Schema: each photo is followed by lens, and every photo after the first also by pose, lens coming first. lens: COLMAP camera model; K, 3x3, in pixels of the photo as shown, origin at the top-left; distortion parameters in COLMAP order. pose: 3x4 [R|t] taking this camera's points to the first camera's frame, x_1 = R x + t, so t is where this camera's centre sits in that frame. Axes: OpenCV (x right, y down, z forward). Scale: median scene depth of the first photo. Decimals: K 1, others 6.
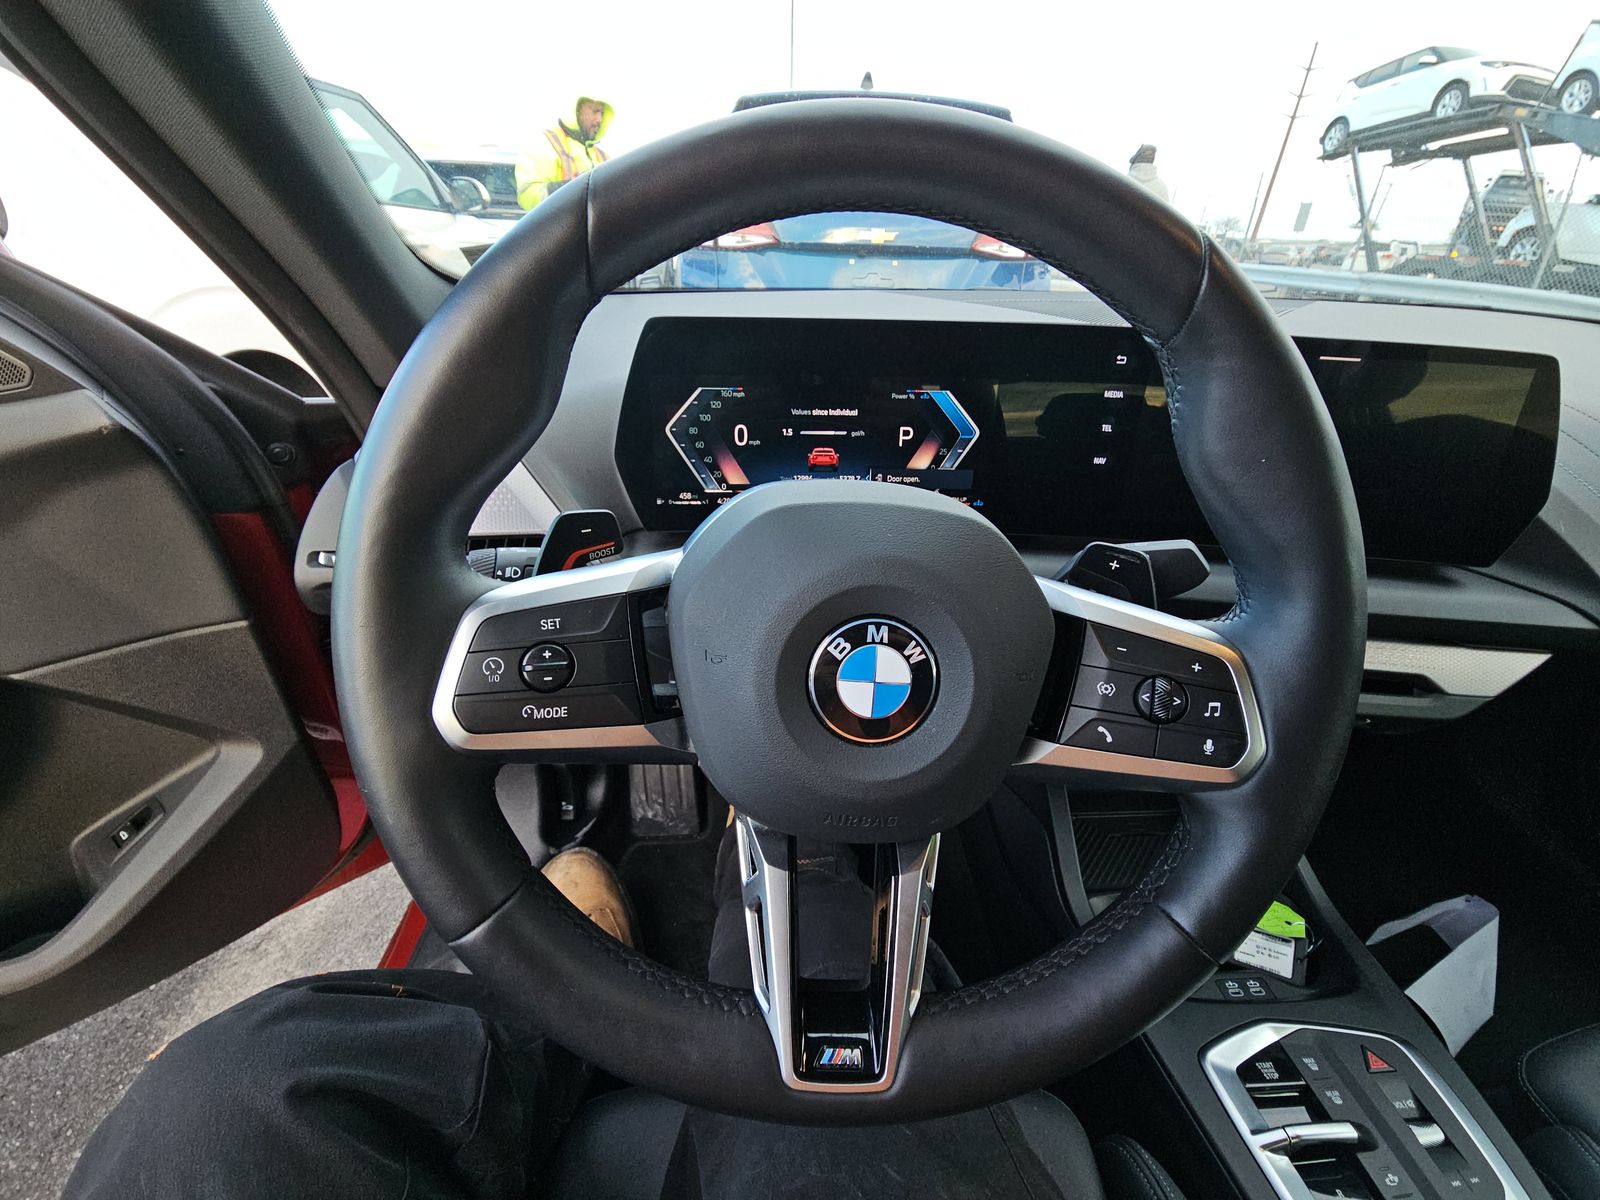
lens RADIAL K [[651.8, 0, 800.9], [0, 651.8, 599.1], [0, 0, 1]] dist [0.000004, -0.000085]
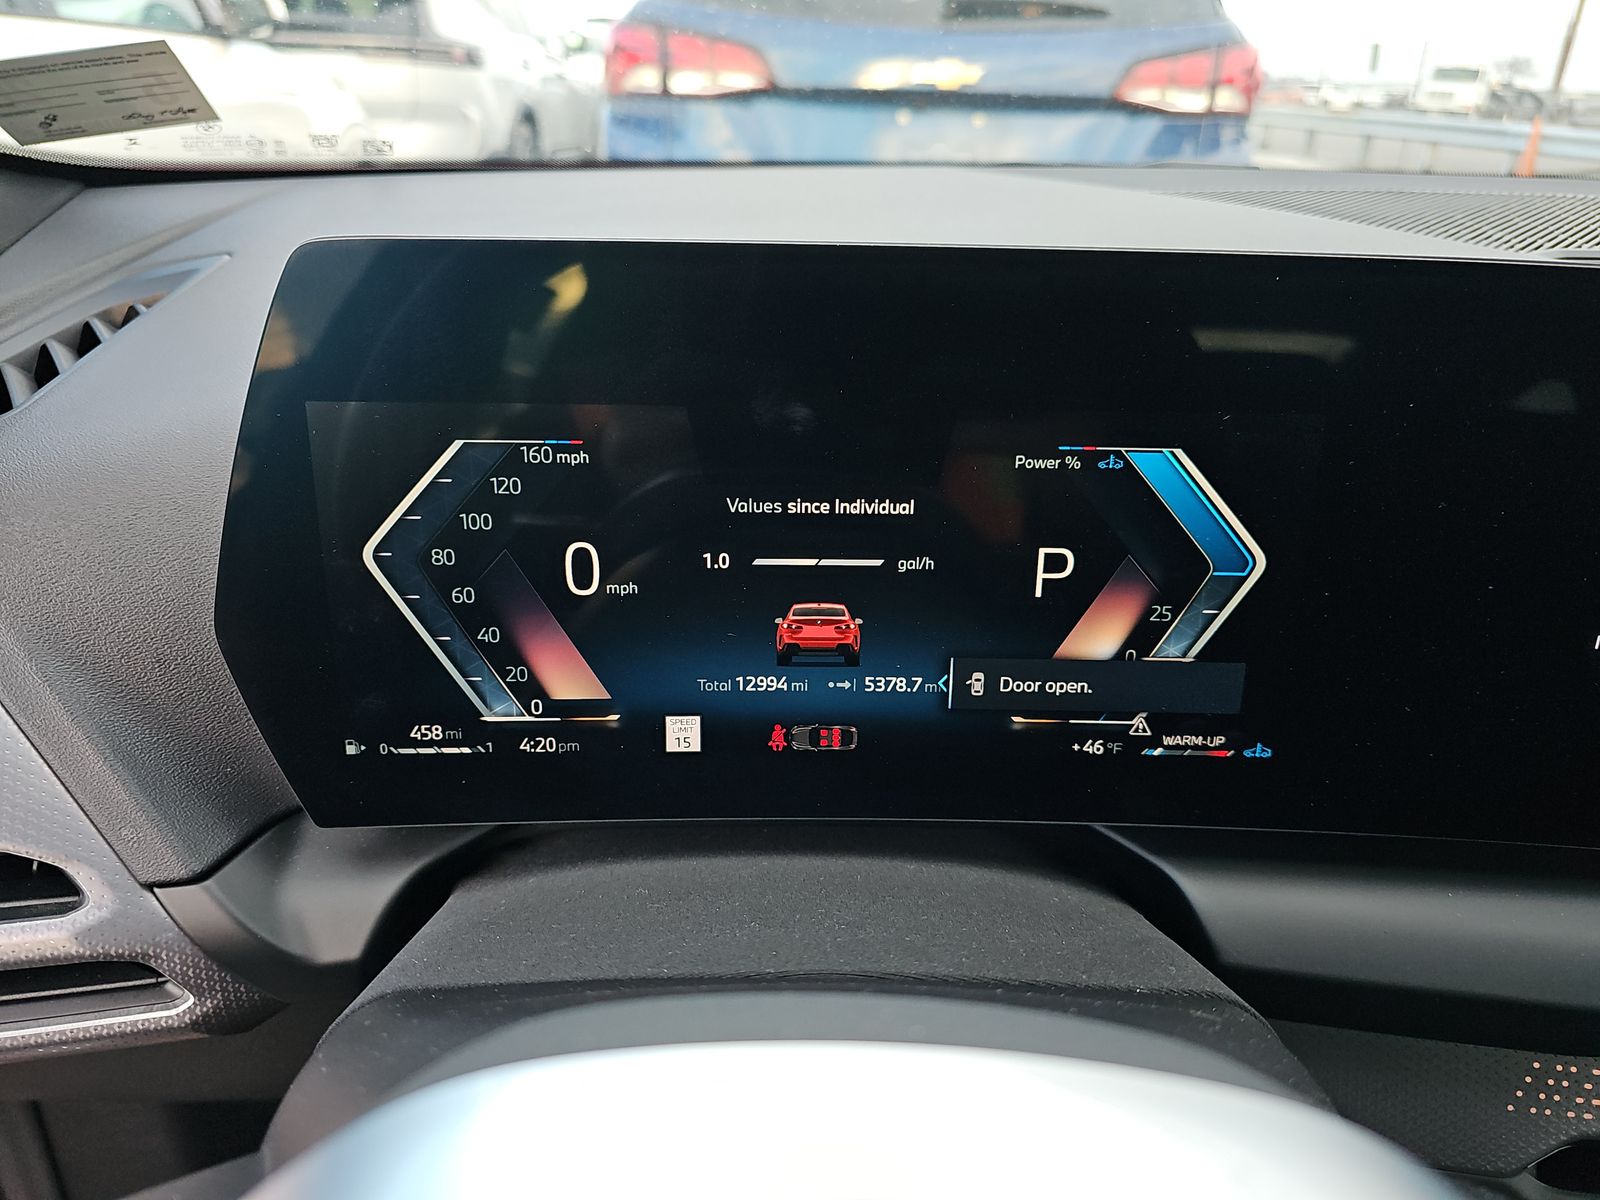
lens RADIAL K [[1085.2, 0, 803.5], [0, 1085.2, 594.3], [0, 0, 1]] dist [0.004959, -0.016000]
pose [[0.999851, 0.006938, -0.015837, 0.035718], [-0.008001, 0.997651, -0.068038, -0.196082], [0.015328, 0.068155, 0.997557, 0.416095]]
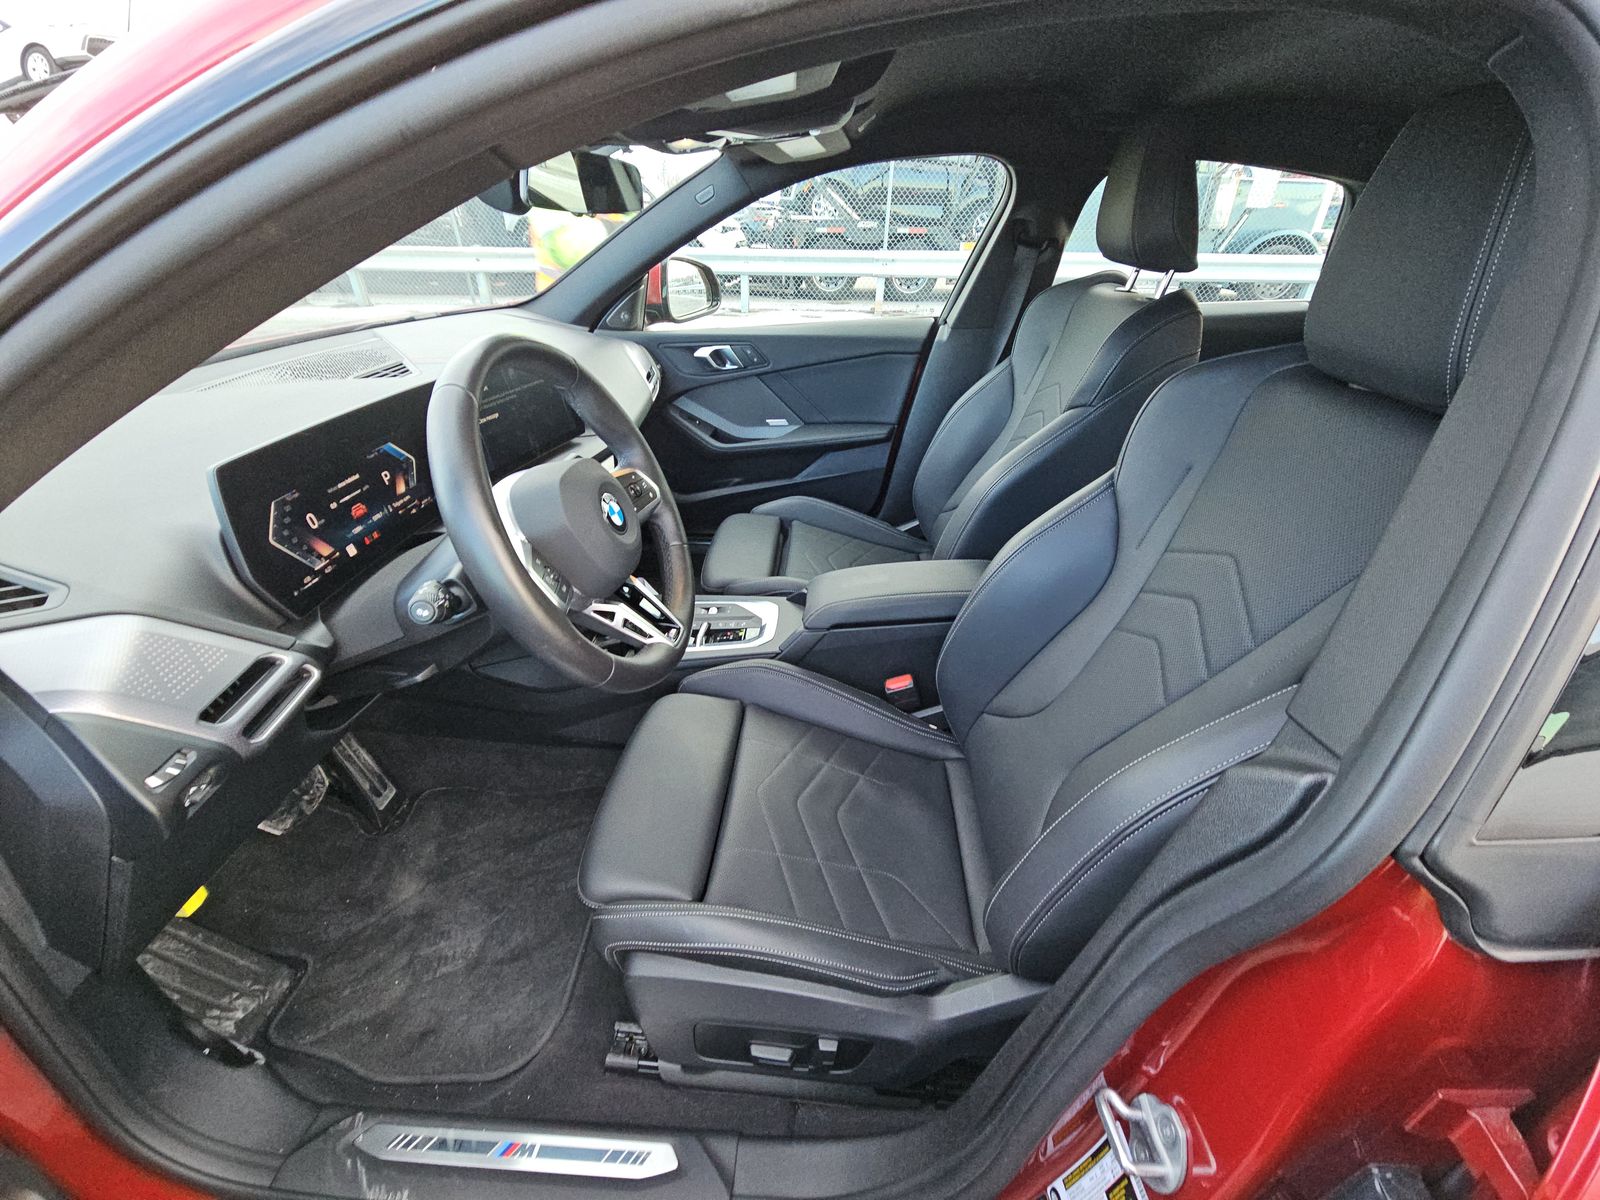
lens RADIAL K [[651.8, 0, 804.9], [0, 651.8, 608.5], [0, 0, 1]] dist [0.000004, -0.000085]
pose [[0.126232, -0.544793, 0.829015, -1.188939], [0.484970, 0.762915, 0.427510, -0.190811], [-0.865372, 0.348082, 0.360513, -0.334451]]
